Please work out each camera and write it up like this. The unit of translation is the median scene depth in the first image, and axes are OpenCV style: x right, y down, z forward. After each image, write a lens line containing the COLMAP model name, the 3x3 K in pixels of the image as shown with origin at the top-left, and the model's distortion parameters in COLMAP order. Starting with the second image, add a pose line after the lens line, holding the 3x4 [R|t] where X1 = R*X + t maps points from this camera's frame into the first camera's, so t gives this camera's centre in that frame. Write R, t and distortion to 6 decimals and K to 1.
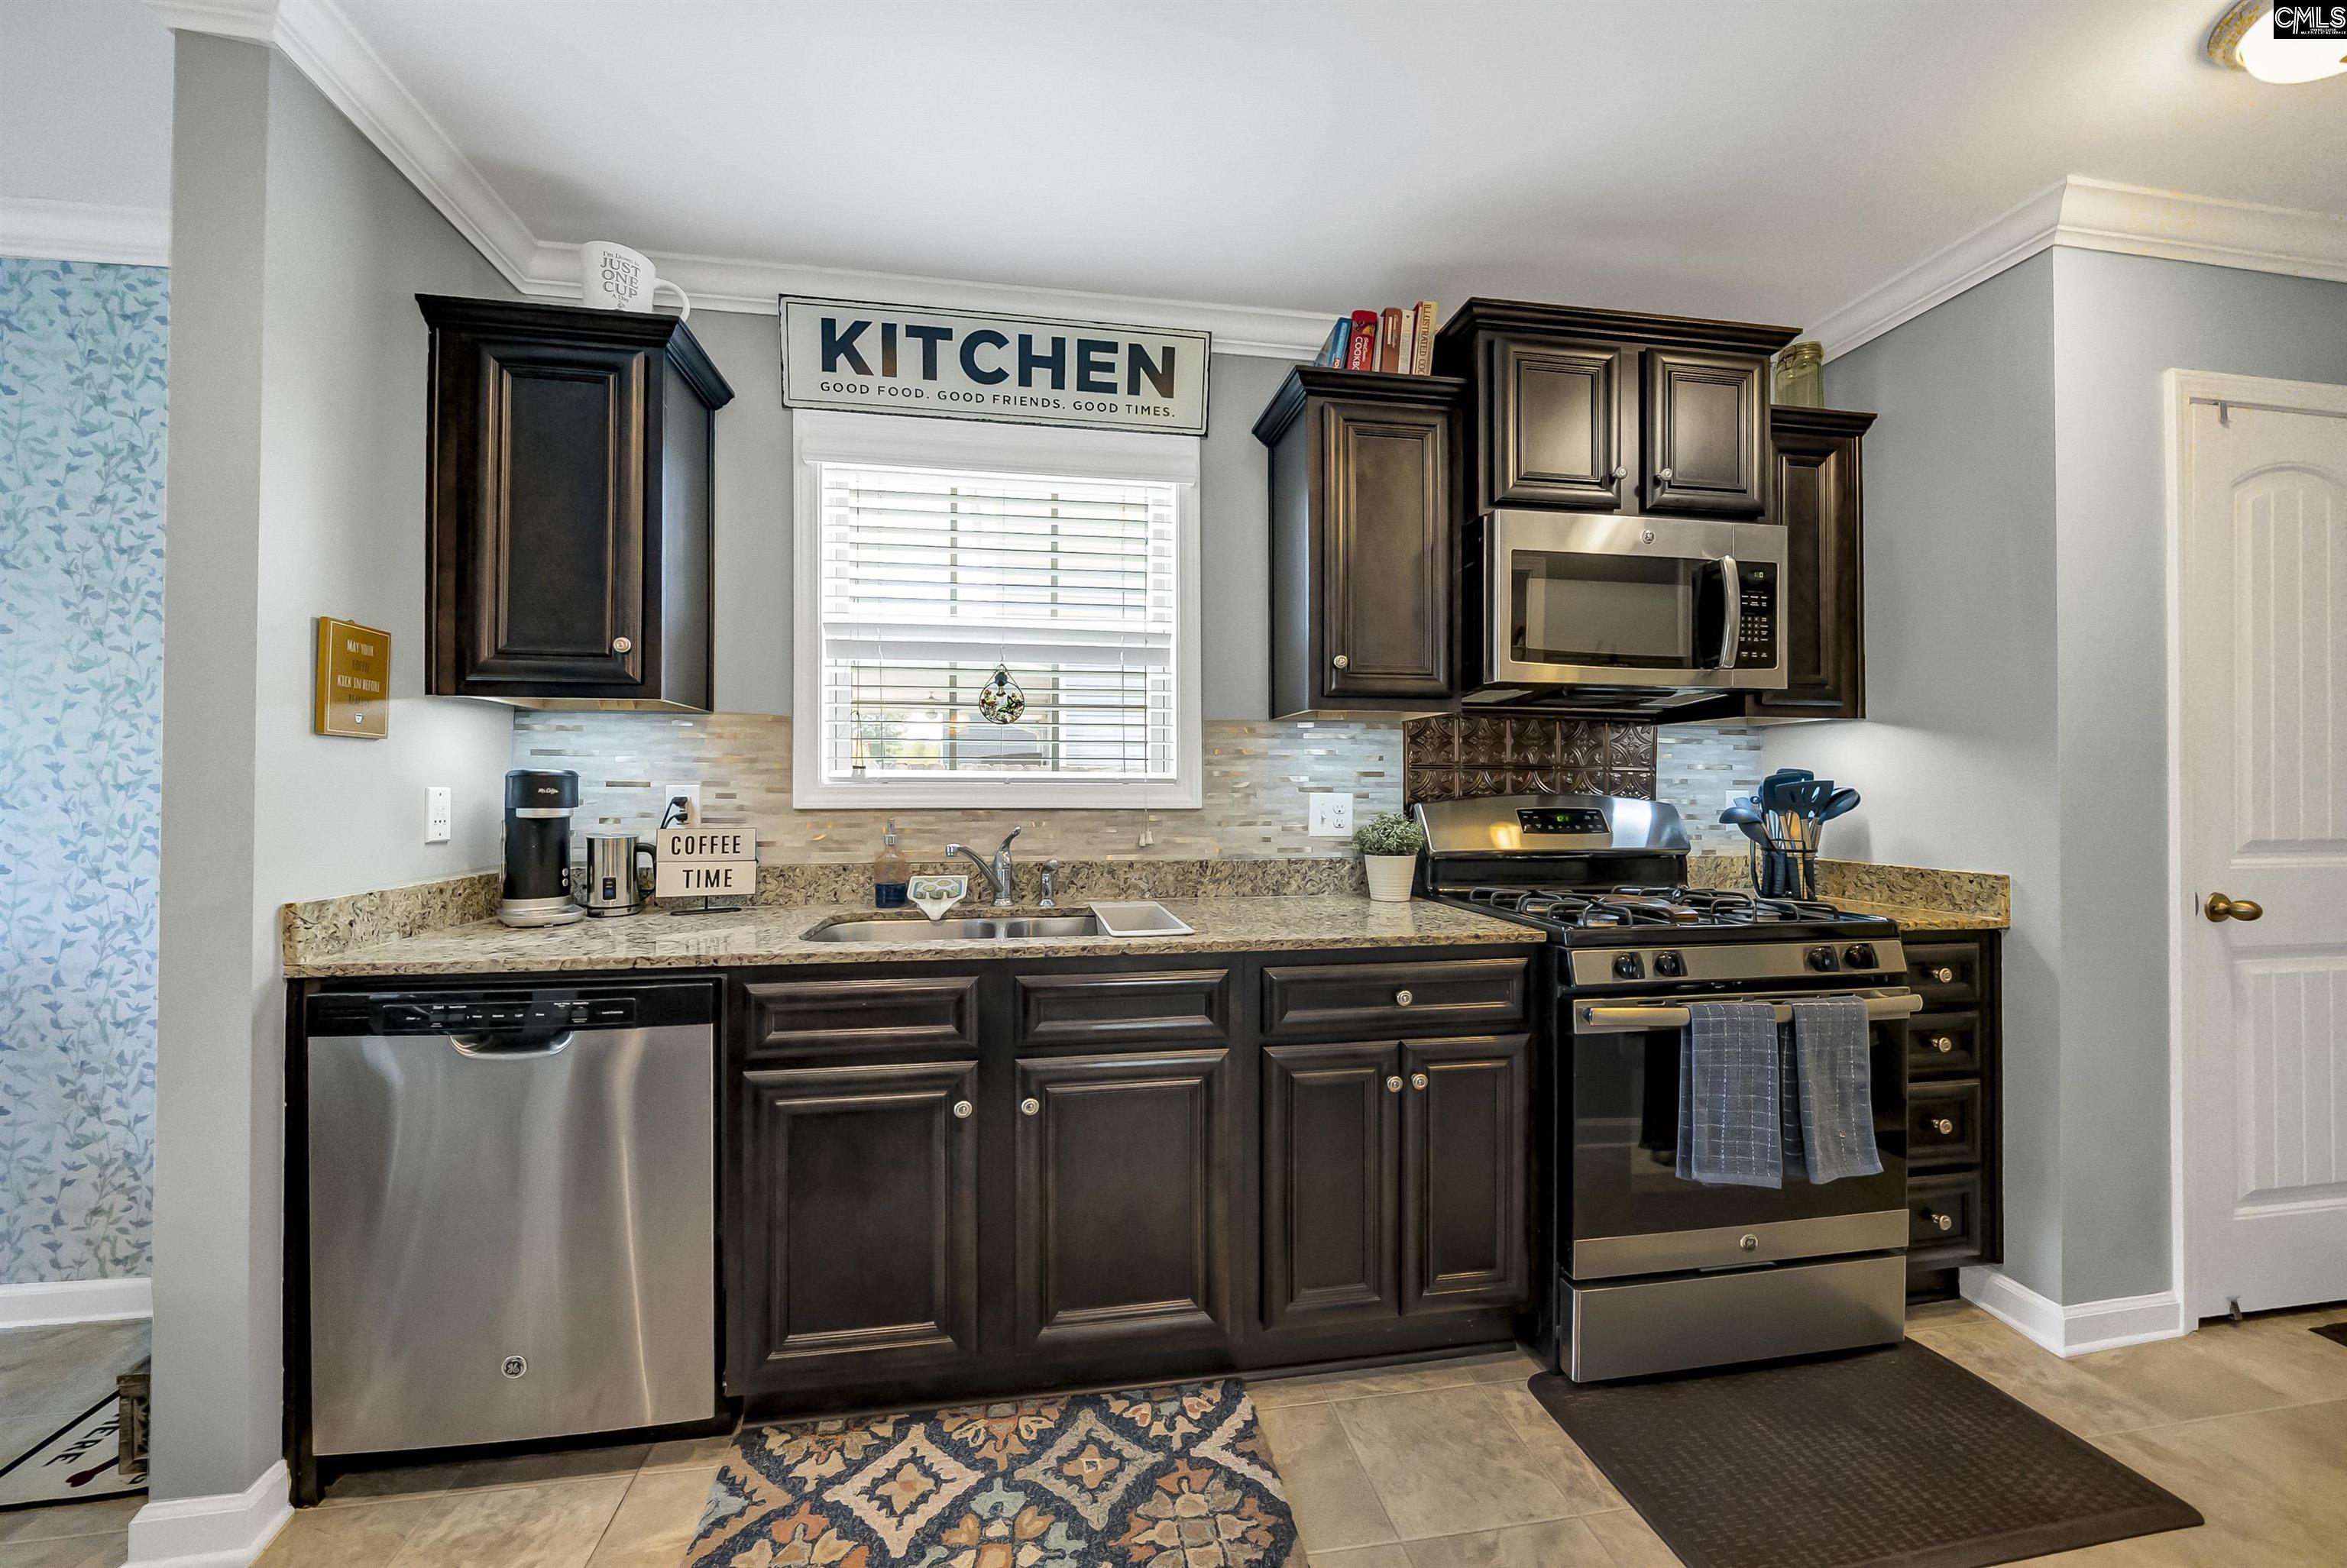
lens RADIAL K [[799.2, 0, 1085.4], [0, 799.2, 780.1], [0, 0, 1]] dist [-0.000776, -0.000063]
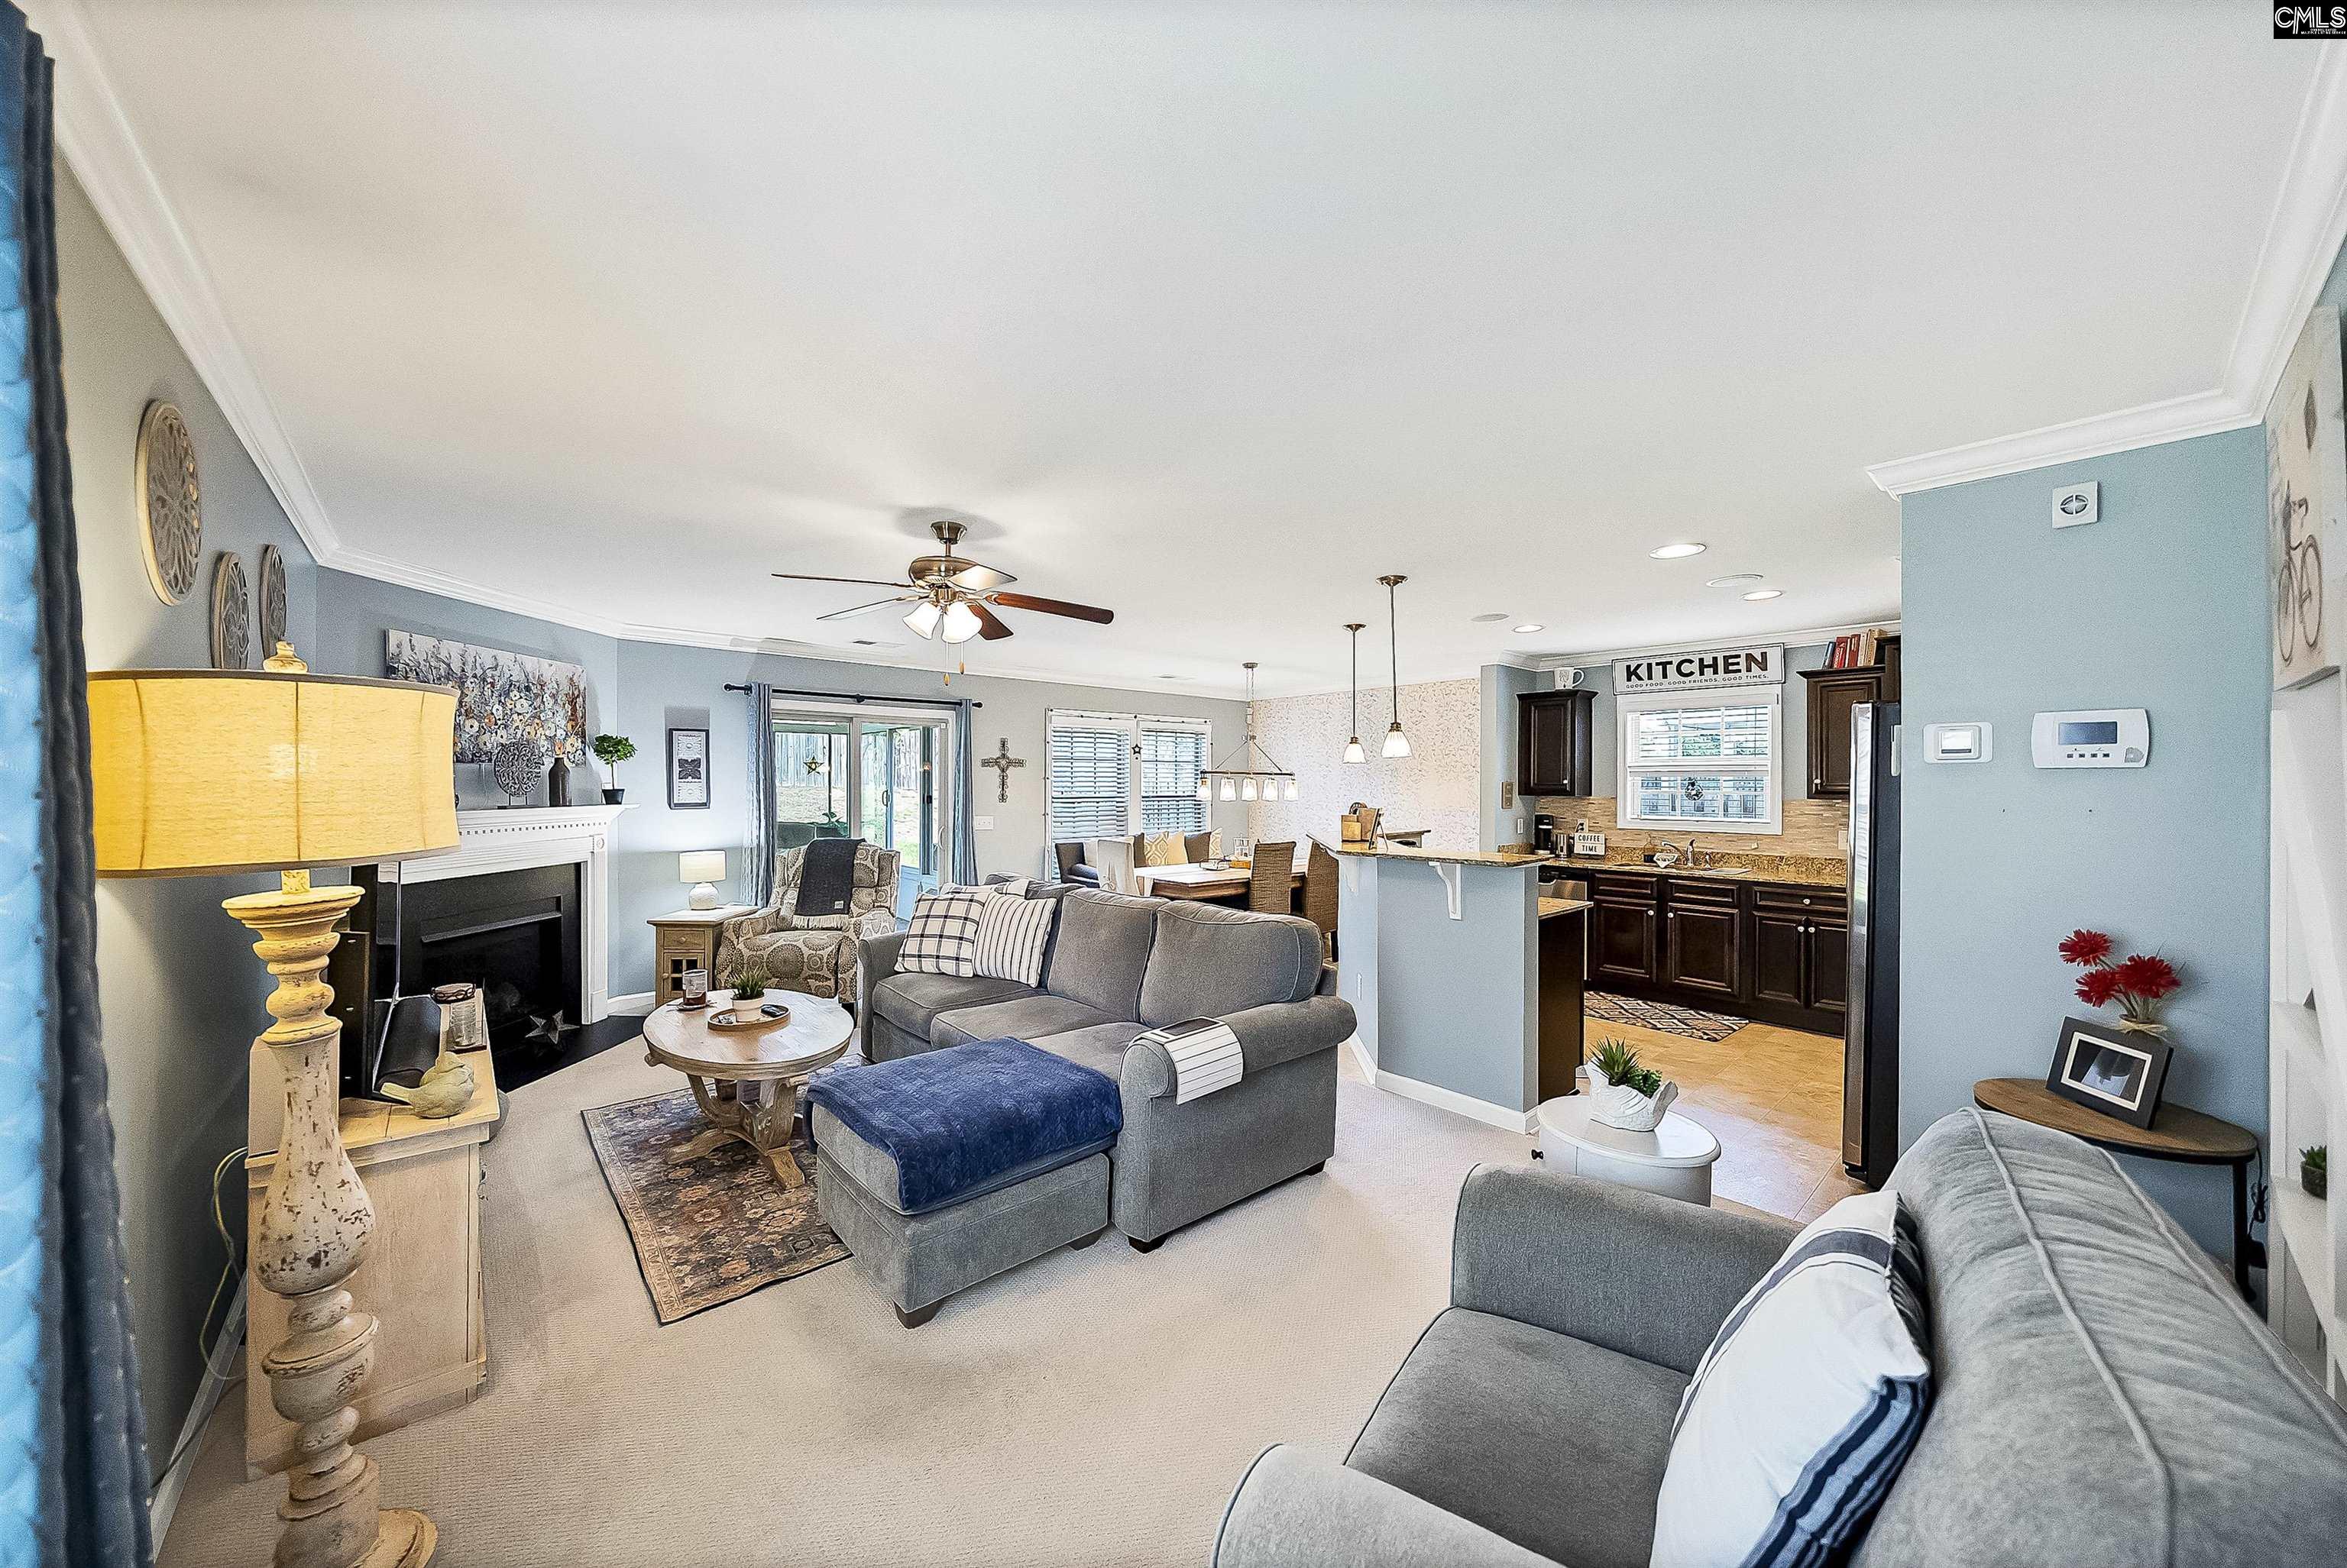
lens RADIAL K [[879.0, 0, 1207.9], [0, 879.0, 770.1], [0, 0, 1]] dist [-0.026740, 0.000121]
pose [[0.615516, -0.004007, -0.788114, 1.314164], [0.003177, 0.999992, -0.002603, -0.182564], [0.788118, -0.000902, 0.615524, -2.305693]]
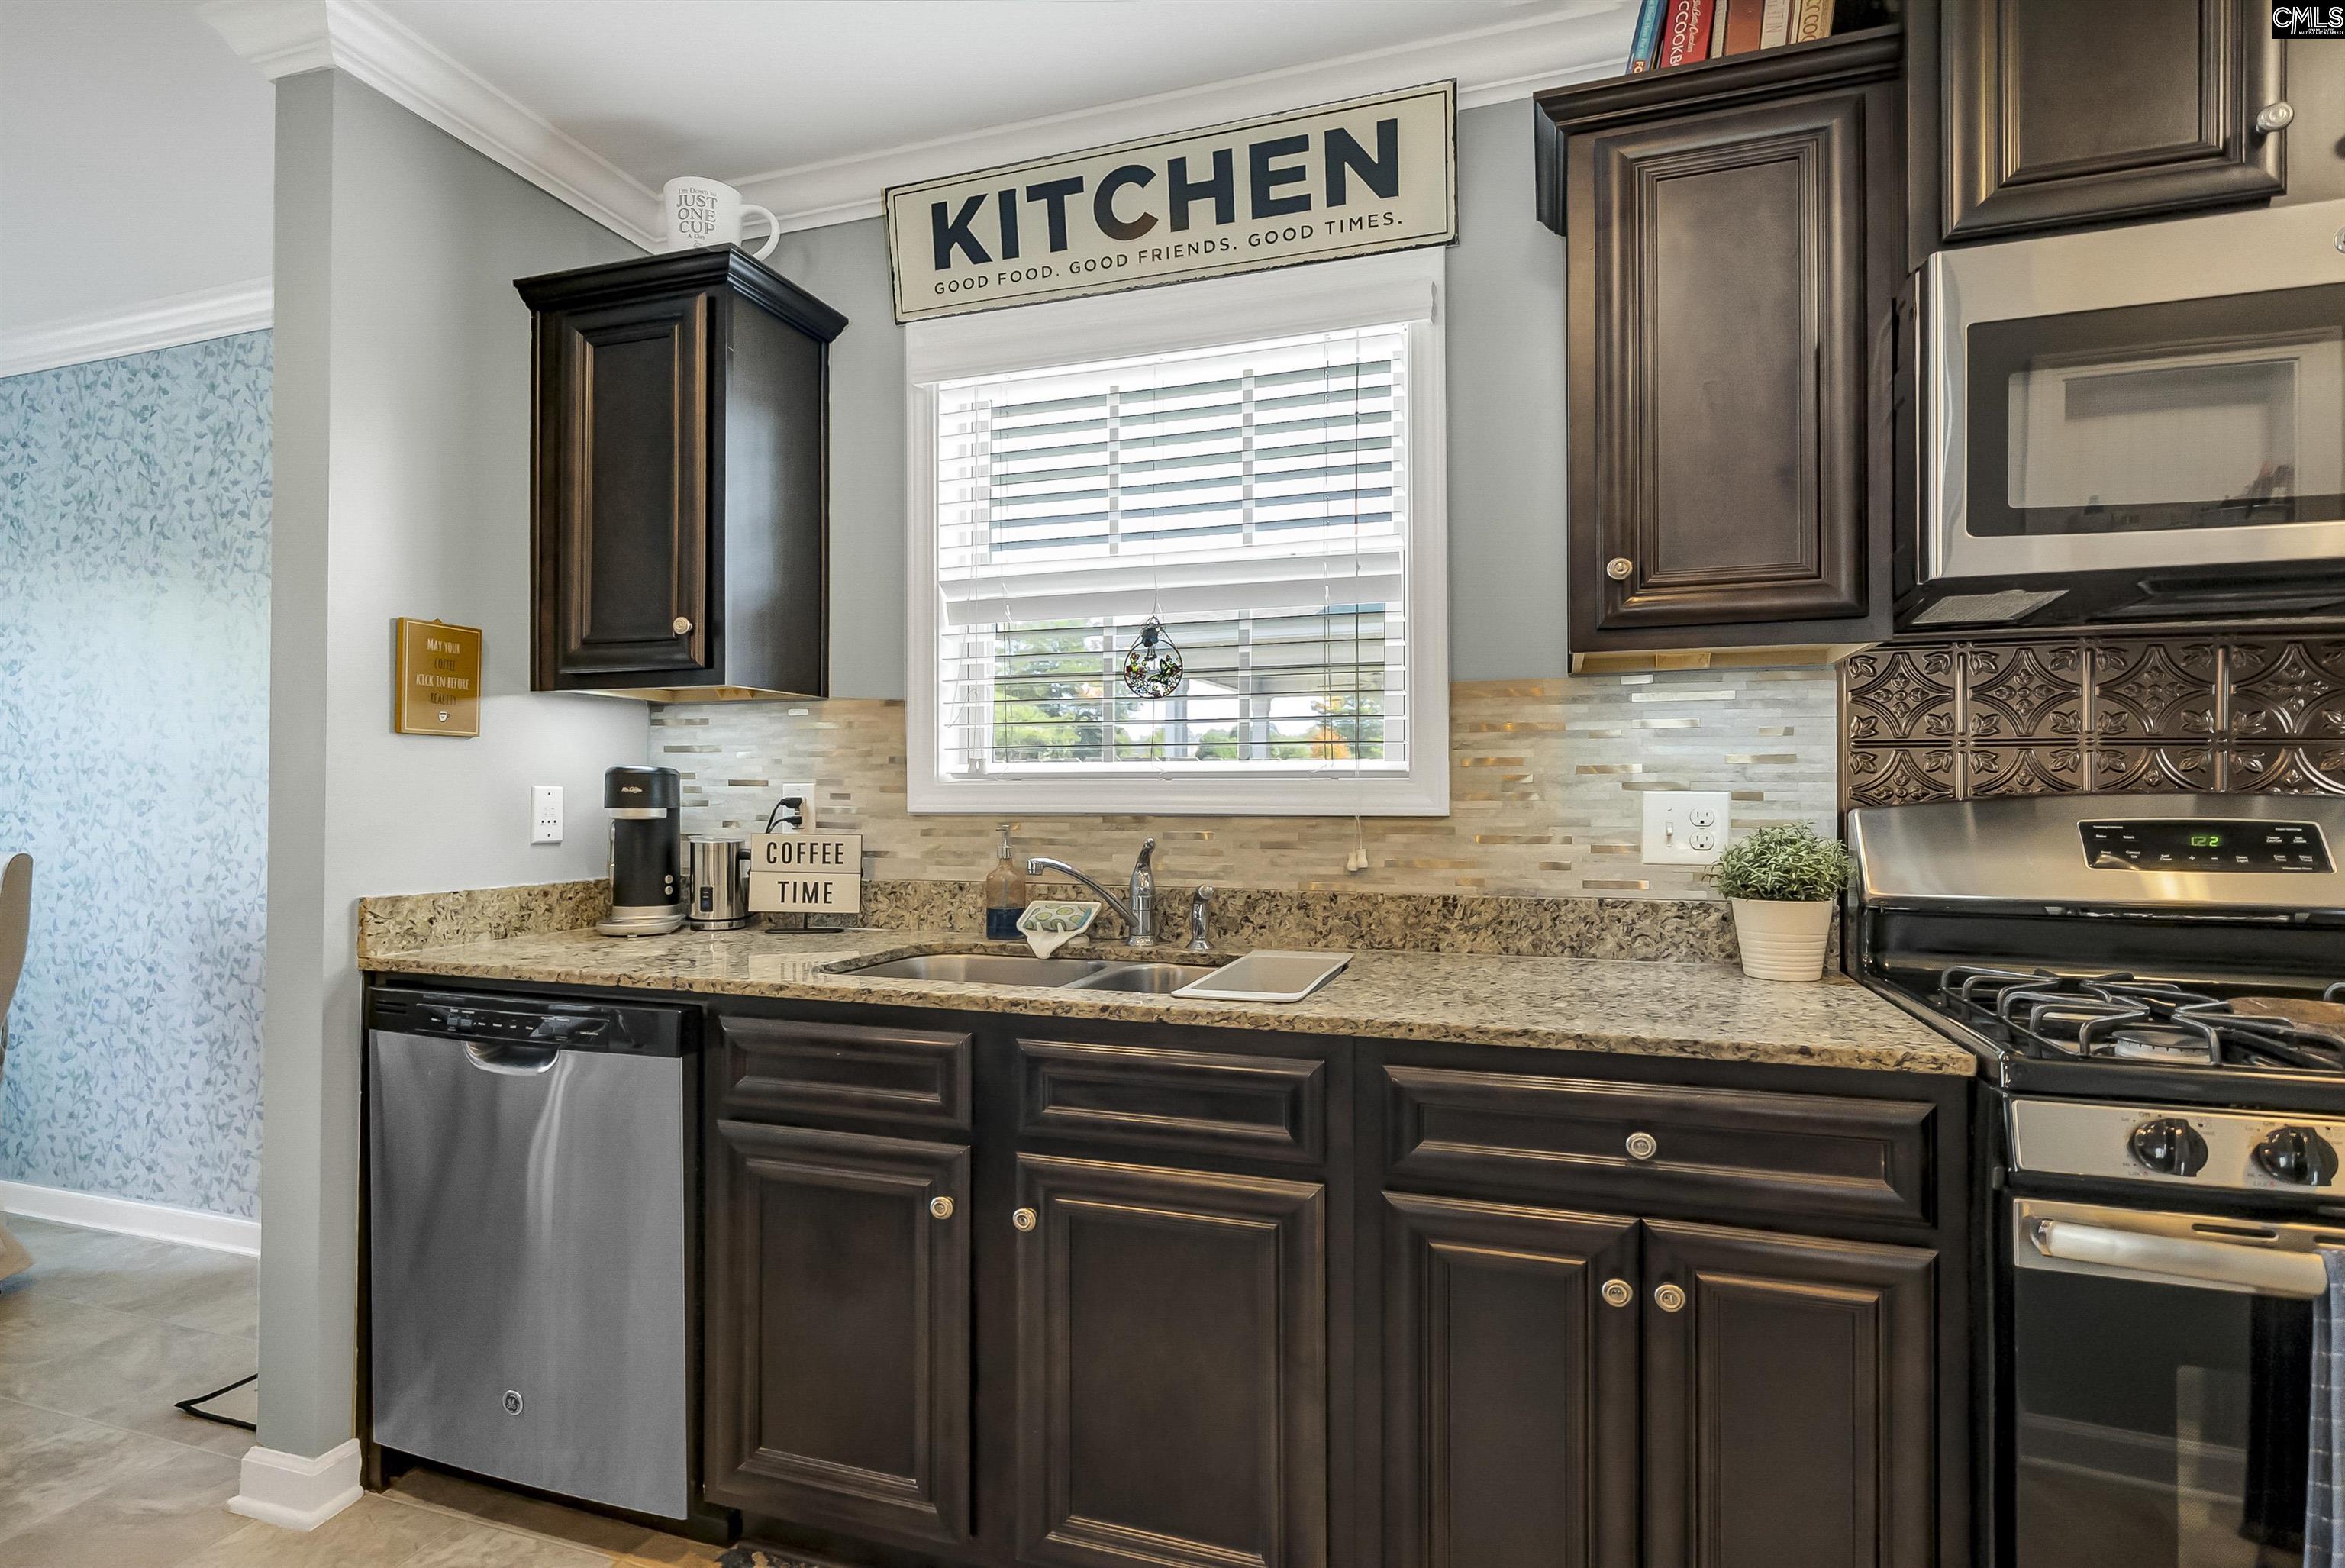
lens RADIAL K [[1054.8, 0, 1172.5], [0, 1054.8, 784.0], [0, 0, 1]] dist [0.004555, 0.000633]
pose [[0.902194, -0.006654, -0.431280, 0.351835], [0.006256, 0.999978, -0.002341, 0.011548], [0.431286, -0.000586, 0.902215, 0.143605]]
